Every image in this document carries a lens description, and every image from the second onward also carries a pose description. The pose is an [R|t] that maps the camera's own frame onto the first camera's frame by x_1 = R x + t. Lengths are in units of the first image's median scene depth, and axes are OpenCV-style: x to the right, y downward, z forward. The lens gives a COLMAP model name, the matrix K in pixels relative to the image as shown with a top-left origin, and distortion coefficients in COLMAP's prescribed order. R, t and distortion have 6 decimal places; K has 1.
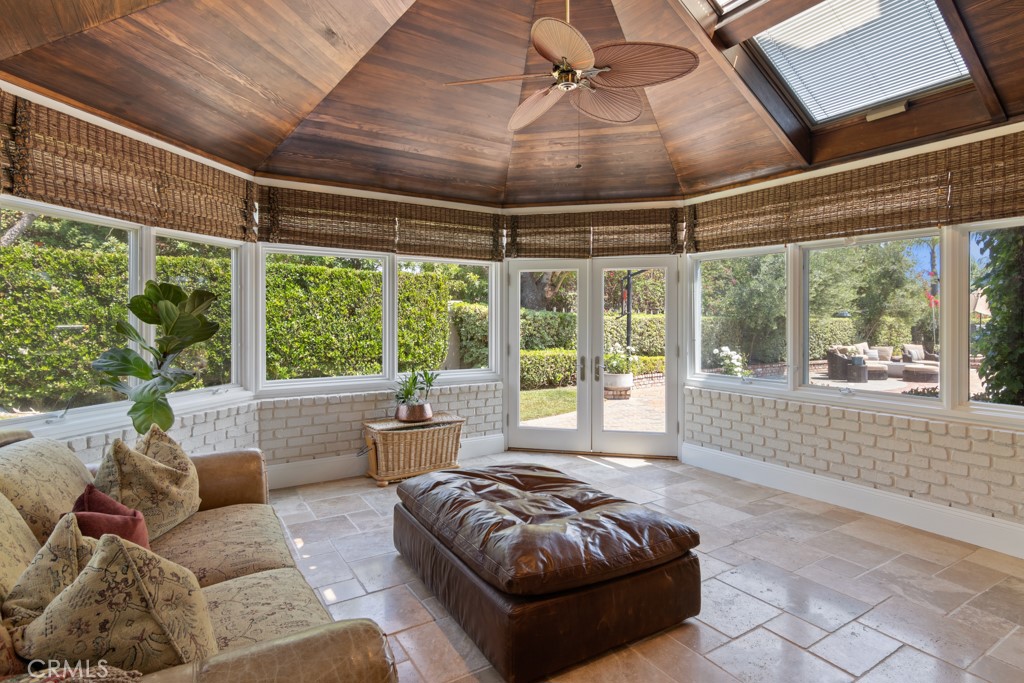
lens RADIAL K [[530.3, 0, 515.7], [0, 530.3, 321.5], [0, 0, 1]] dist [0.001630, 0.000399]
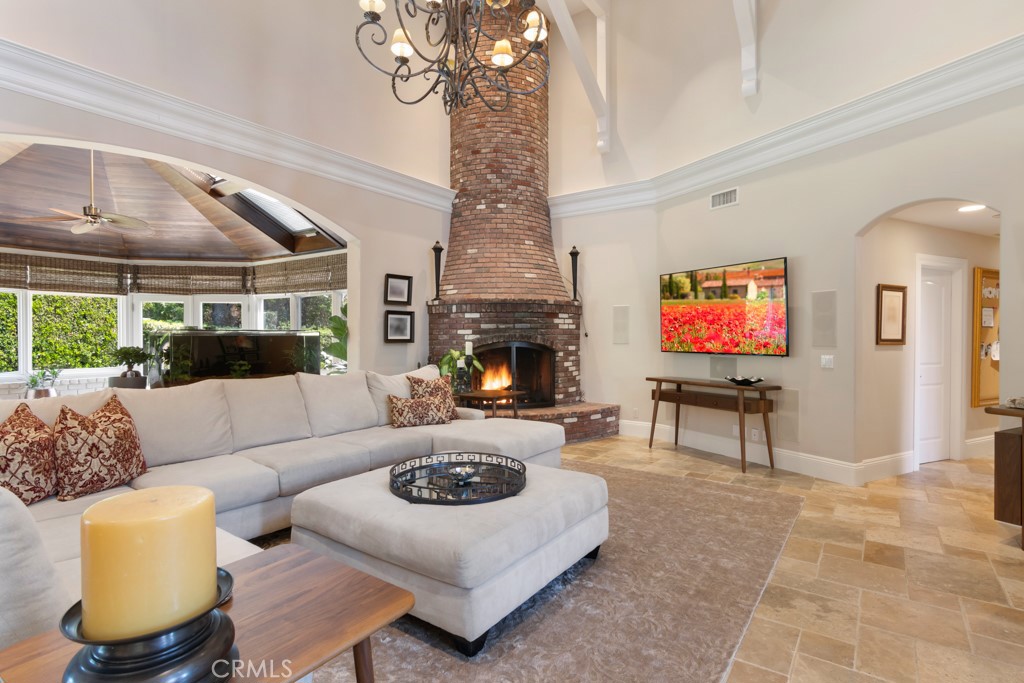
lens RADIAL K [[516.4, 0, 513.0], [0, 516.4, 337.9], [0, 0, 1]] dist [-0.000440, 0.000877]
pose [[0.923632, -0.004606, 0.383254, 0.443293], [0.003054, 0.999984, 0.004657, 0.004182], [-0.383269, -0.003131, 0.923631, -0.802289]]
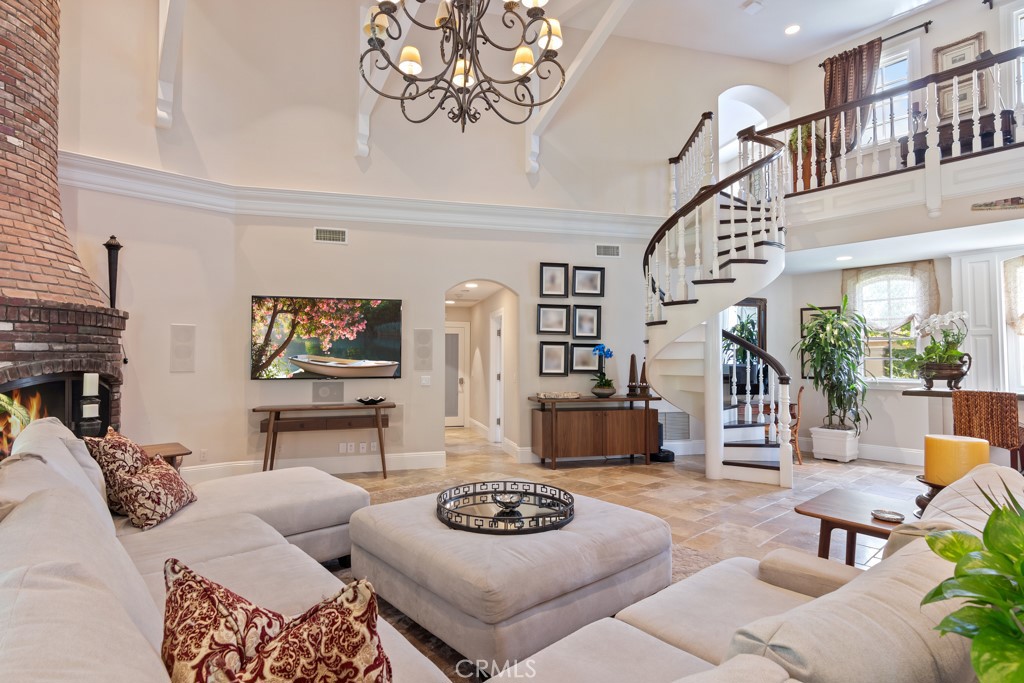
lens RADIAL K [[516.4, 0, 513.0], [0, 516.4, 337.9], [0, 0, 1]] dist [-0.000440, 0.000877]
pose [[-0.168703, 0.039405, 0.984879, 0.045915], [0.001104, 0.999207, -0.039789, -0.001007], [-0.985666, -0.005625, -0.168612, -0.179211]]
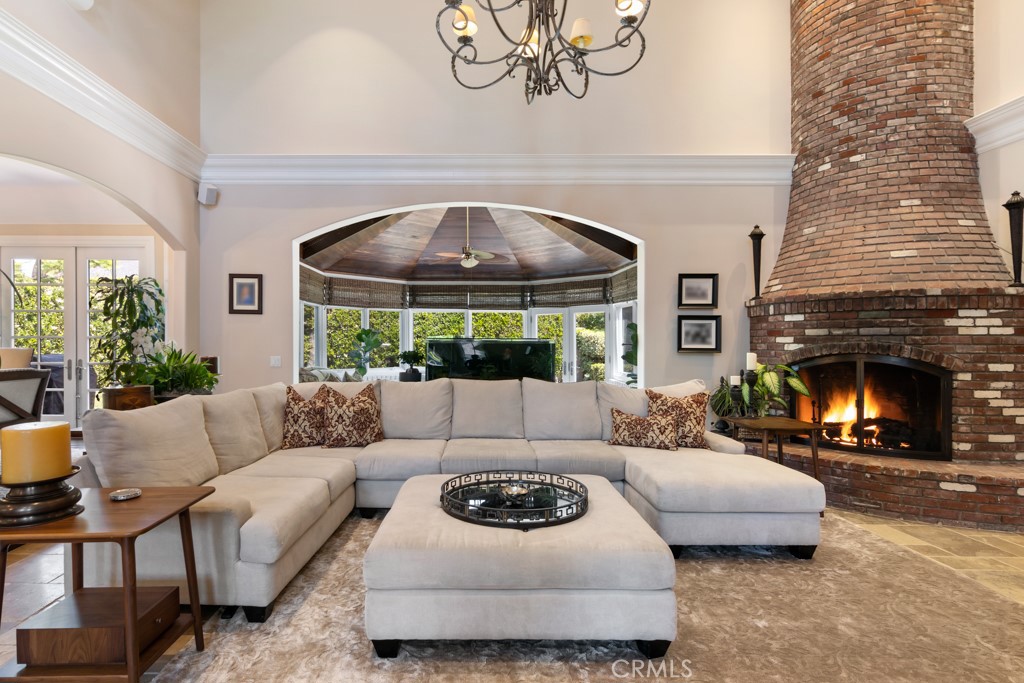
lens RADIAL K [[539.0, 0, 466.7], [0, 539.0, 342.5], [0, 0, 1]] dist [-0.000187, 0.000613]
pose [[0.844894, 0.003197, -0.534925, 0.848707], [-0.004008, 0.999992, -0.000355, 0.002428], [0.534919, 0.002443, 0.844900, -0.748170]]
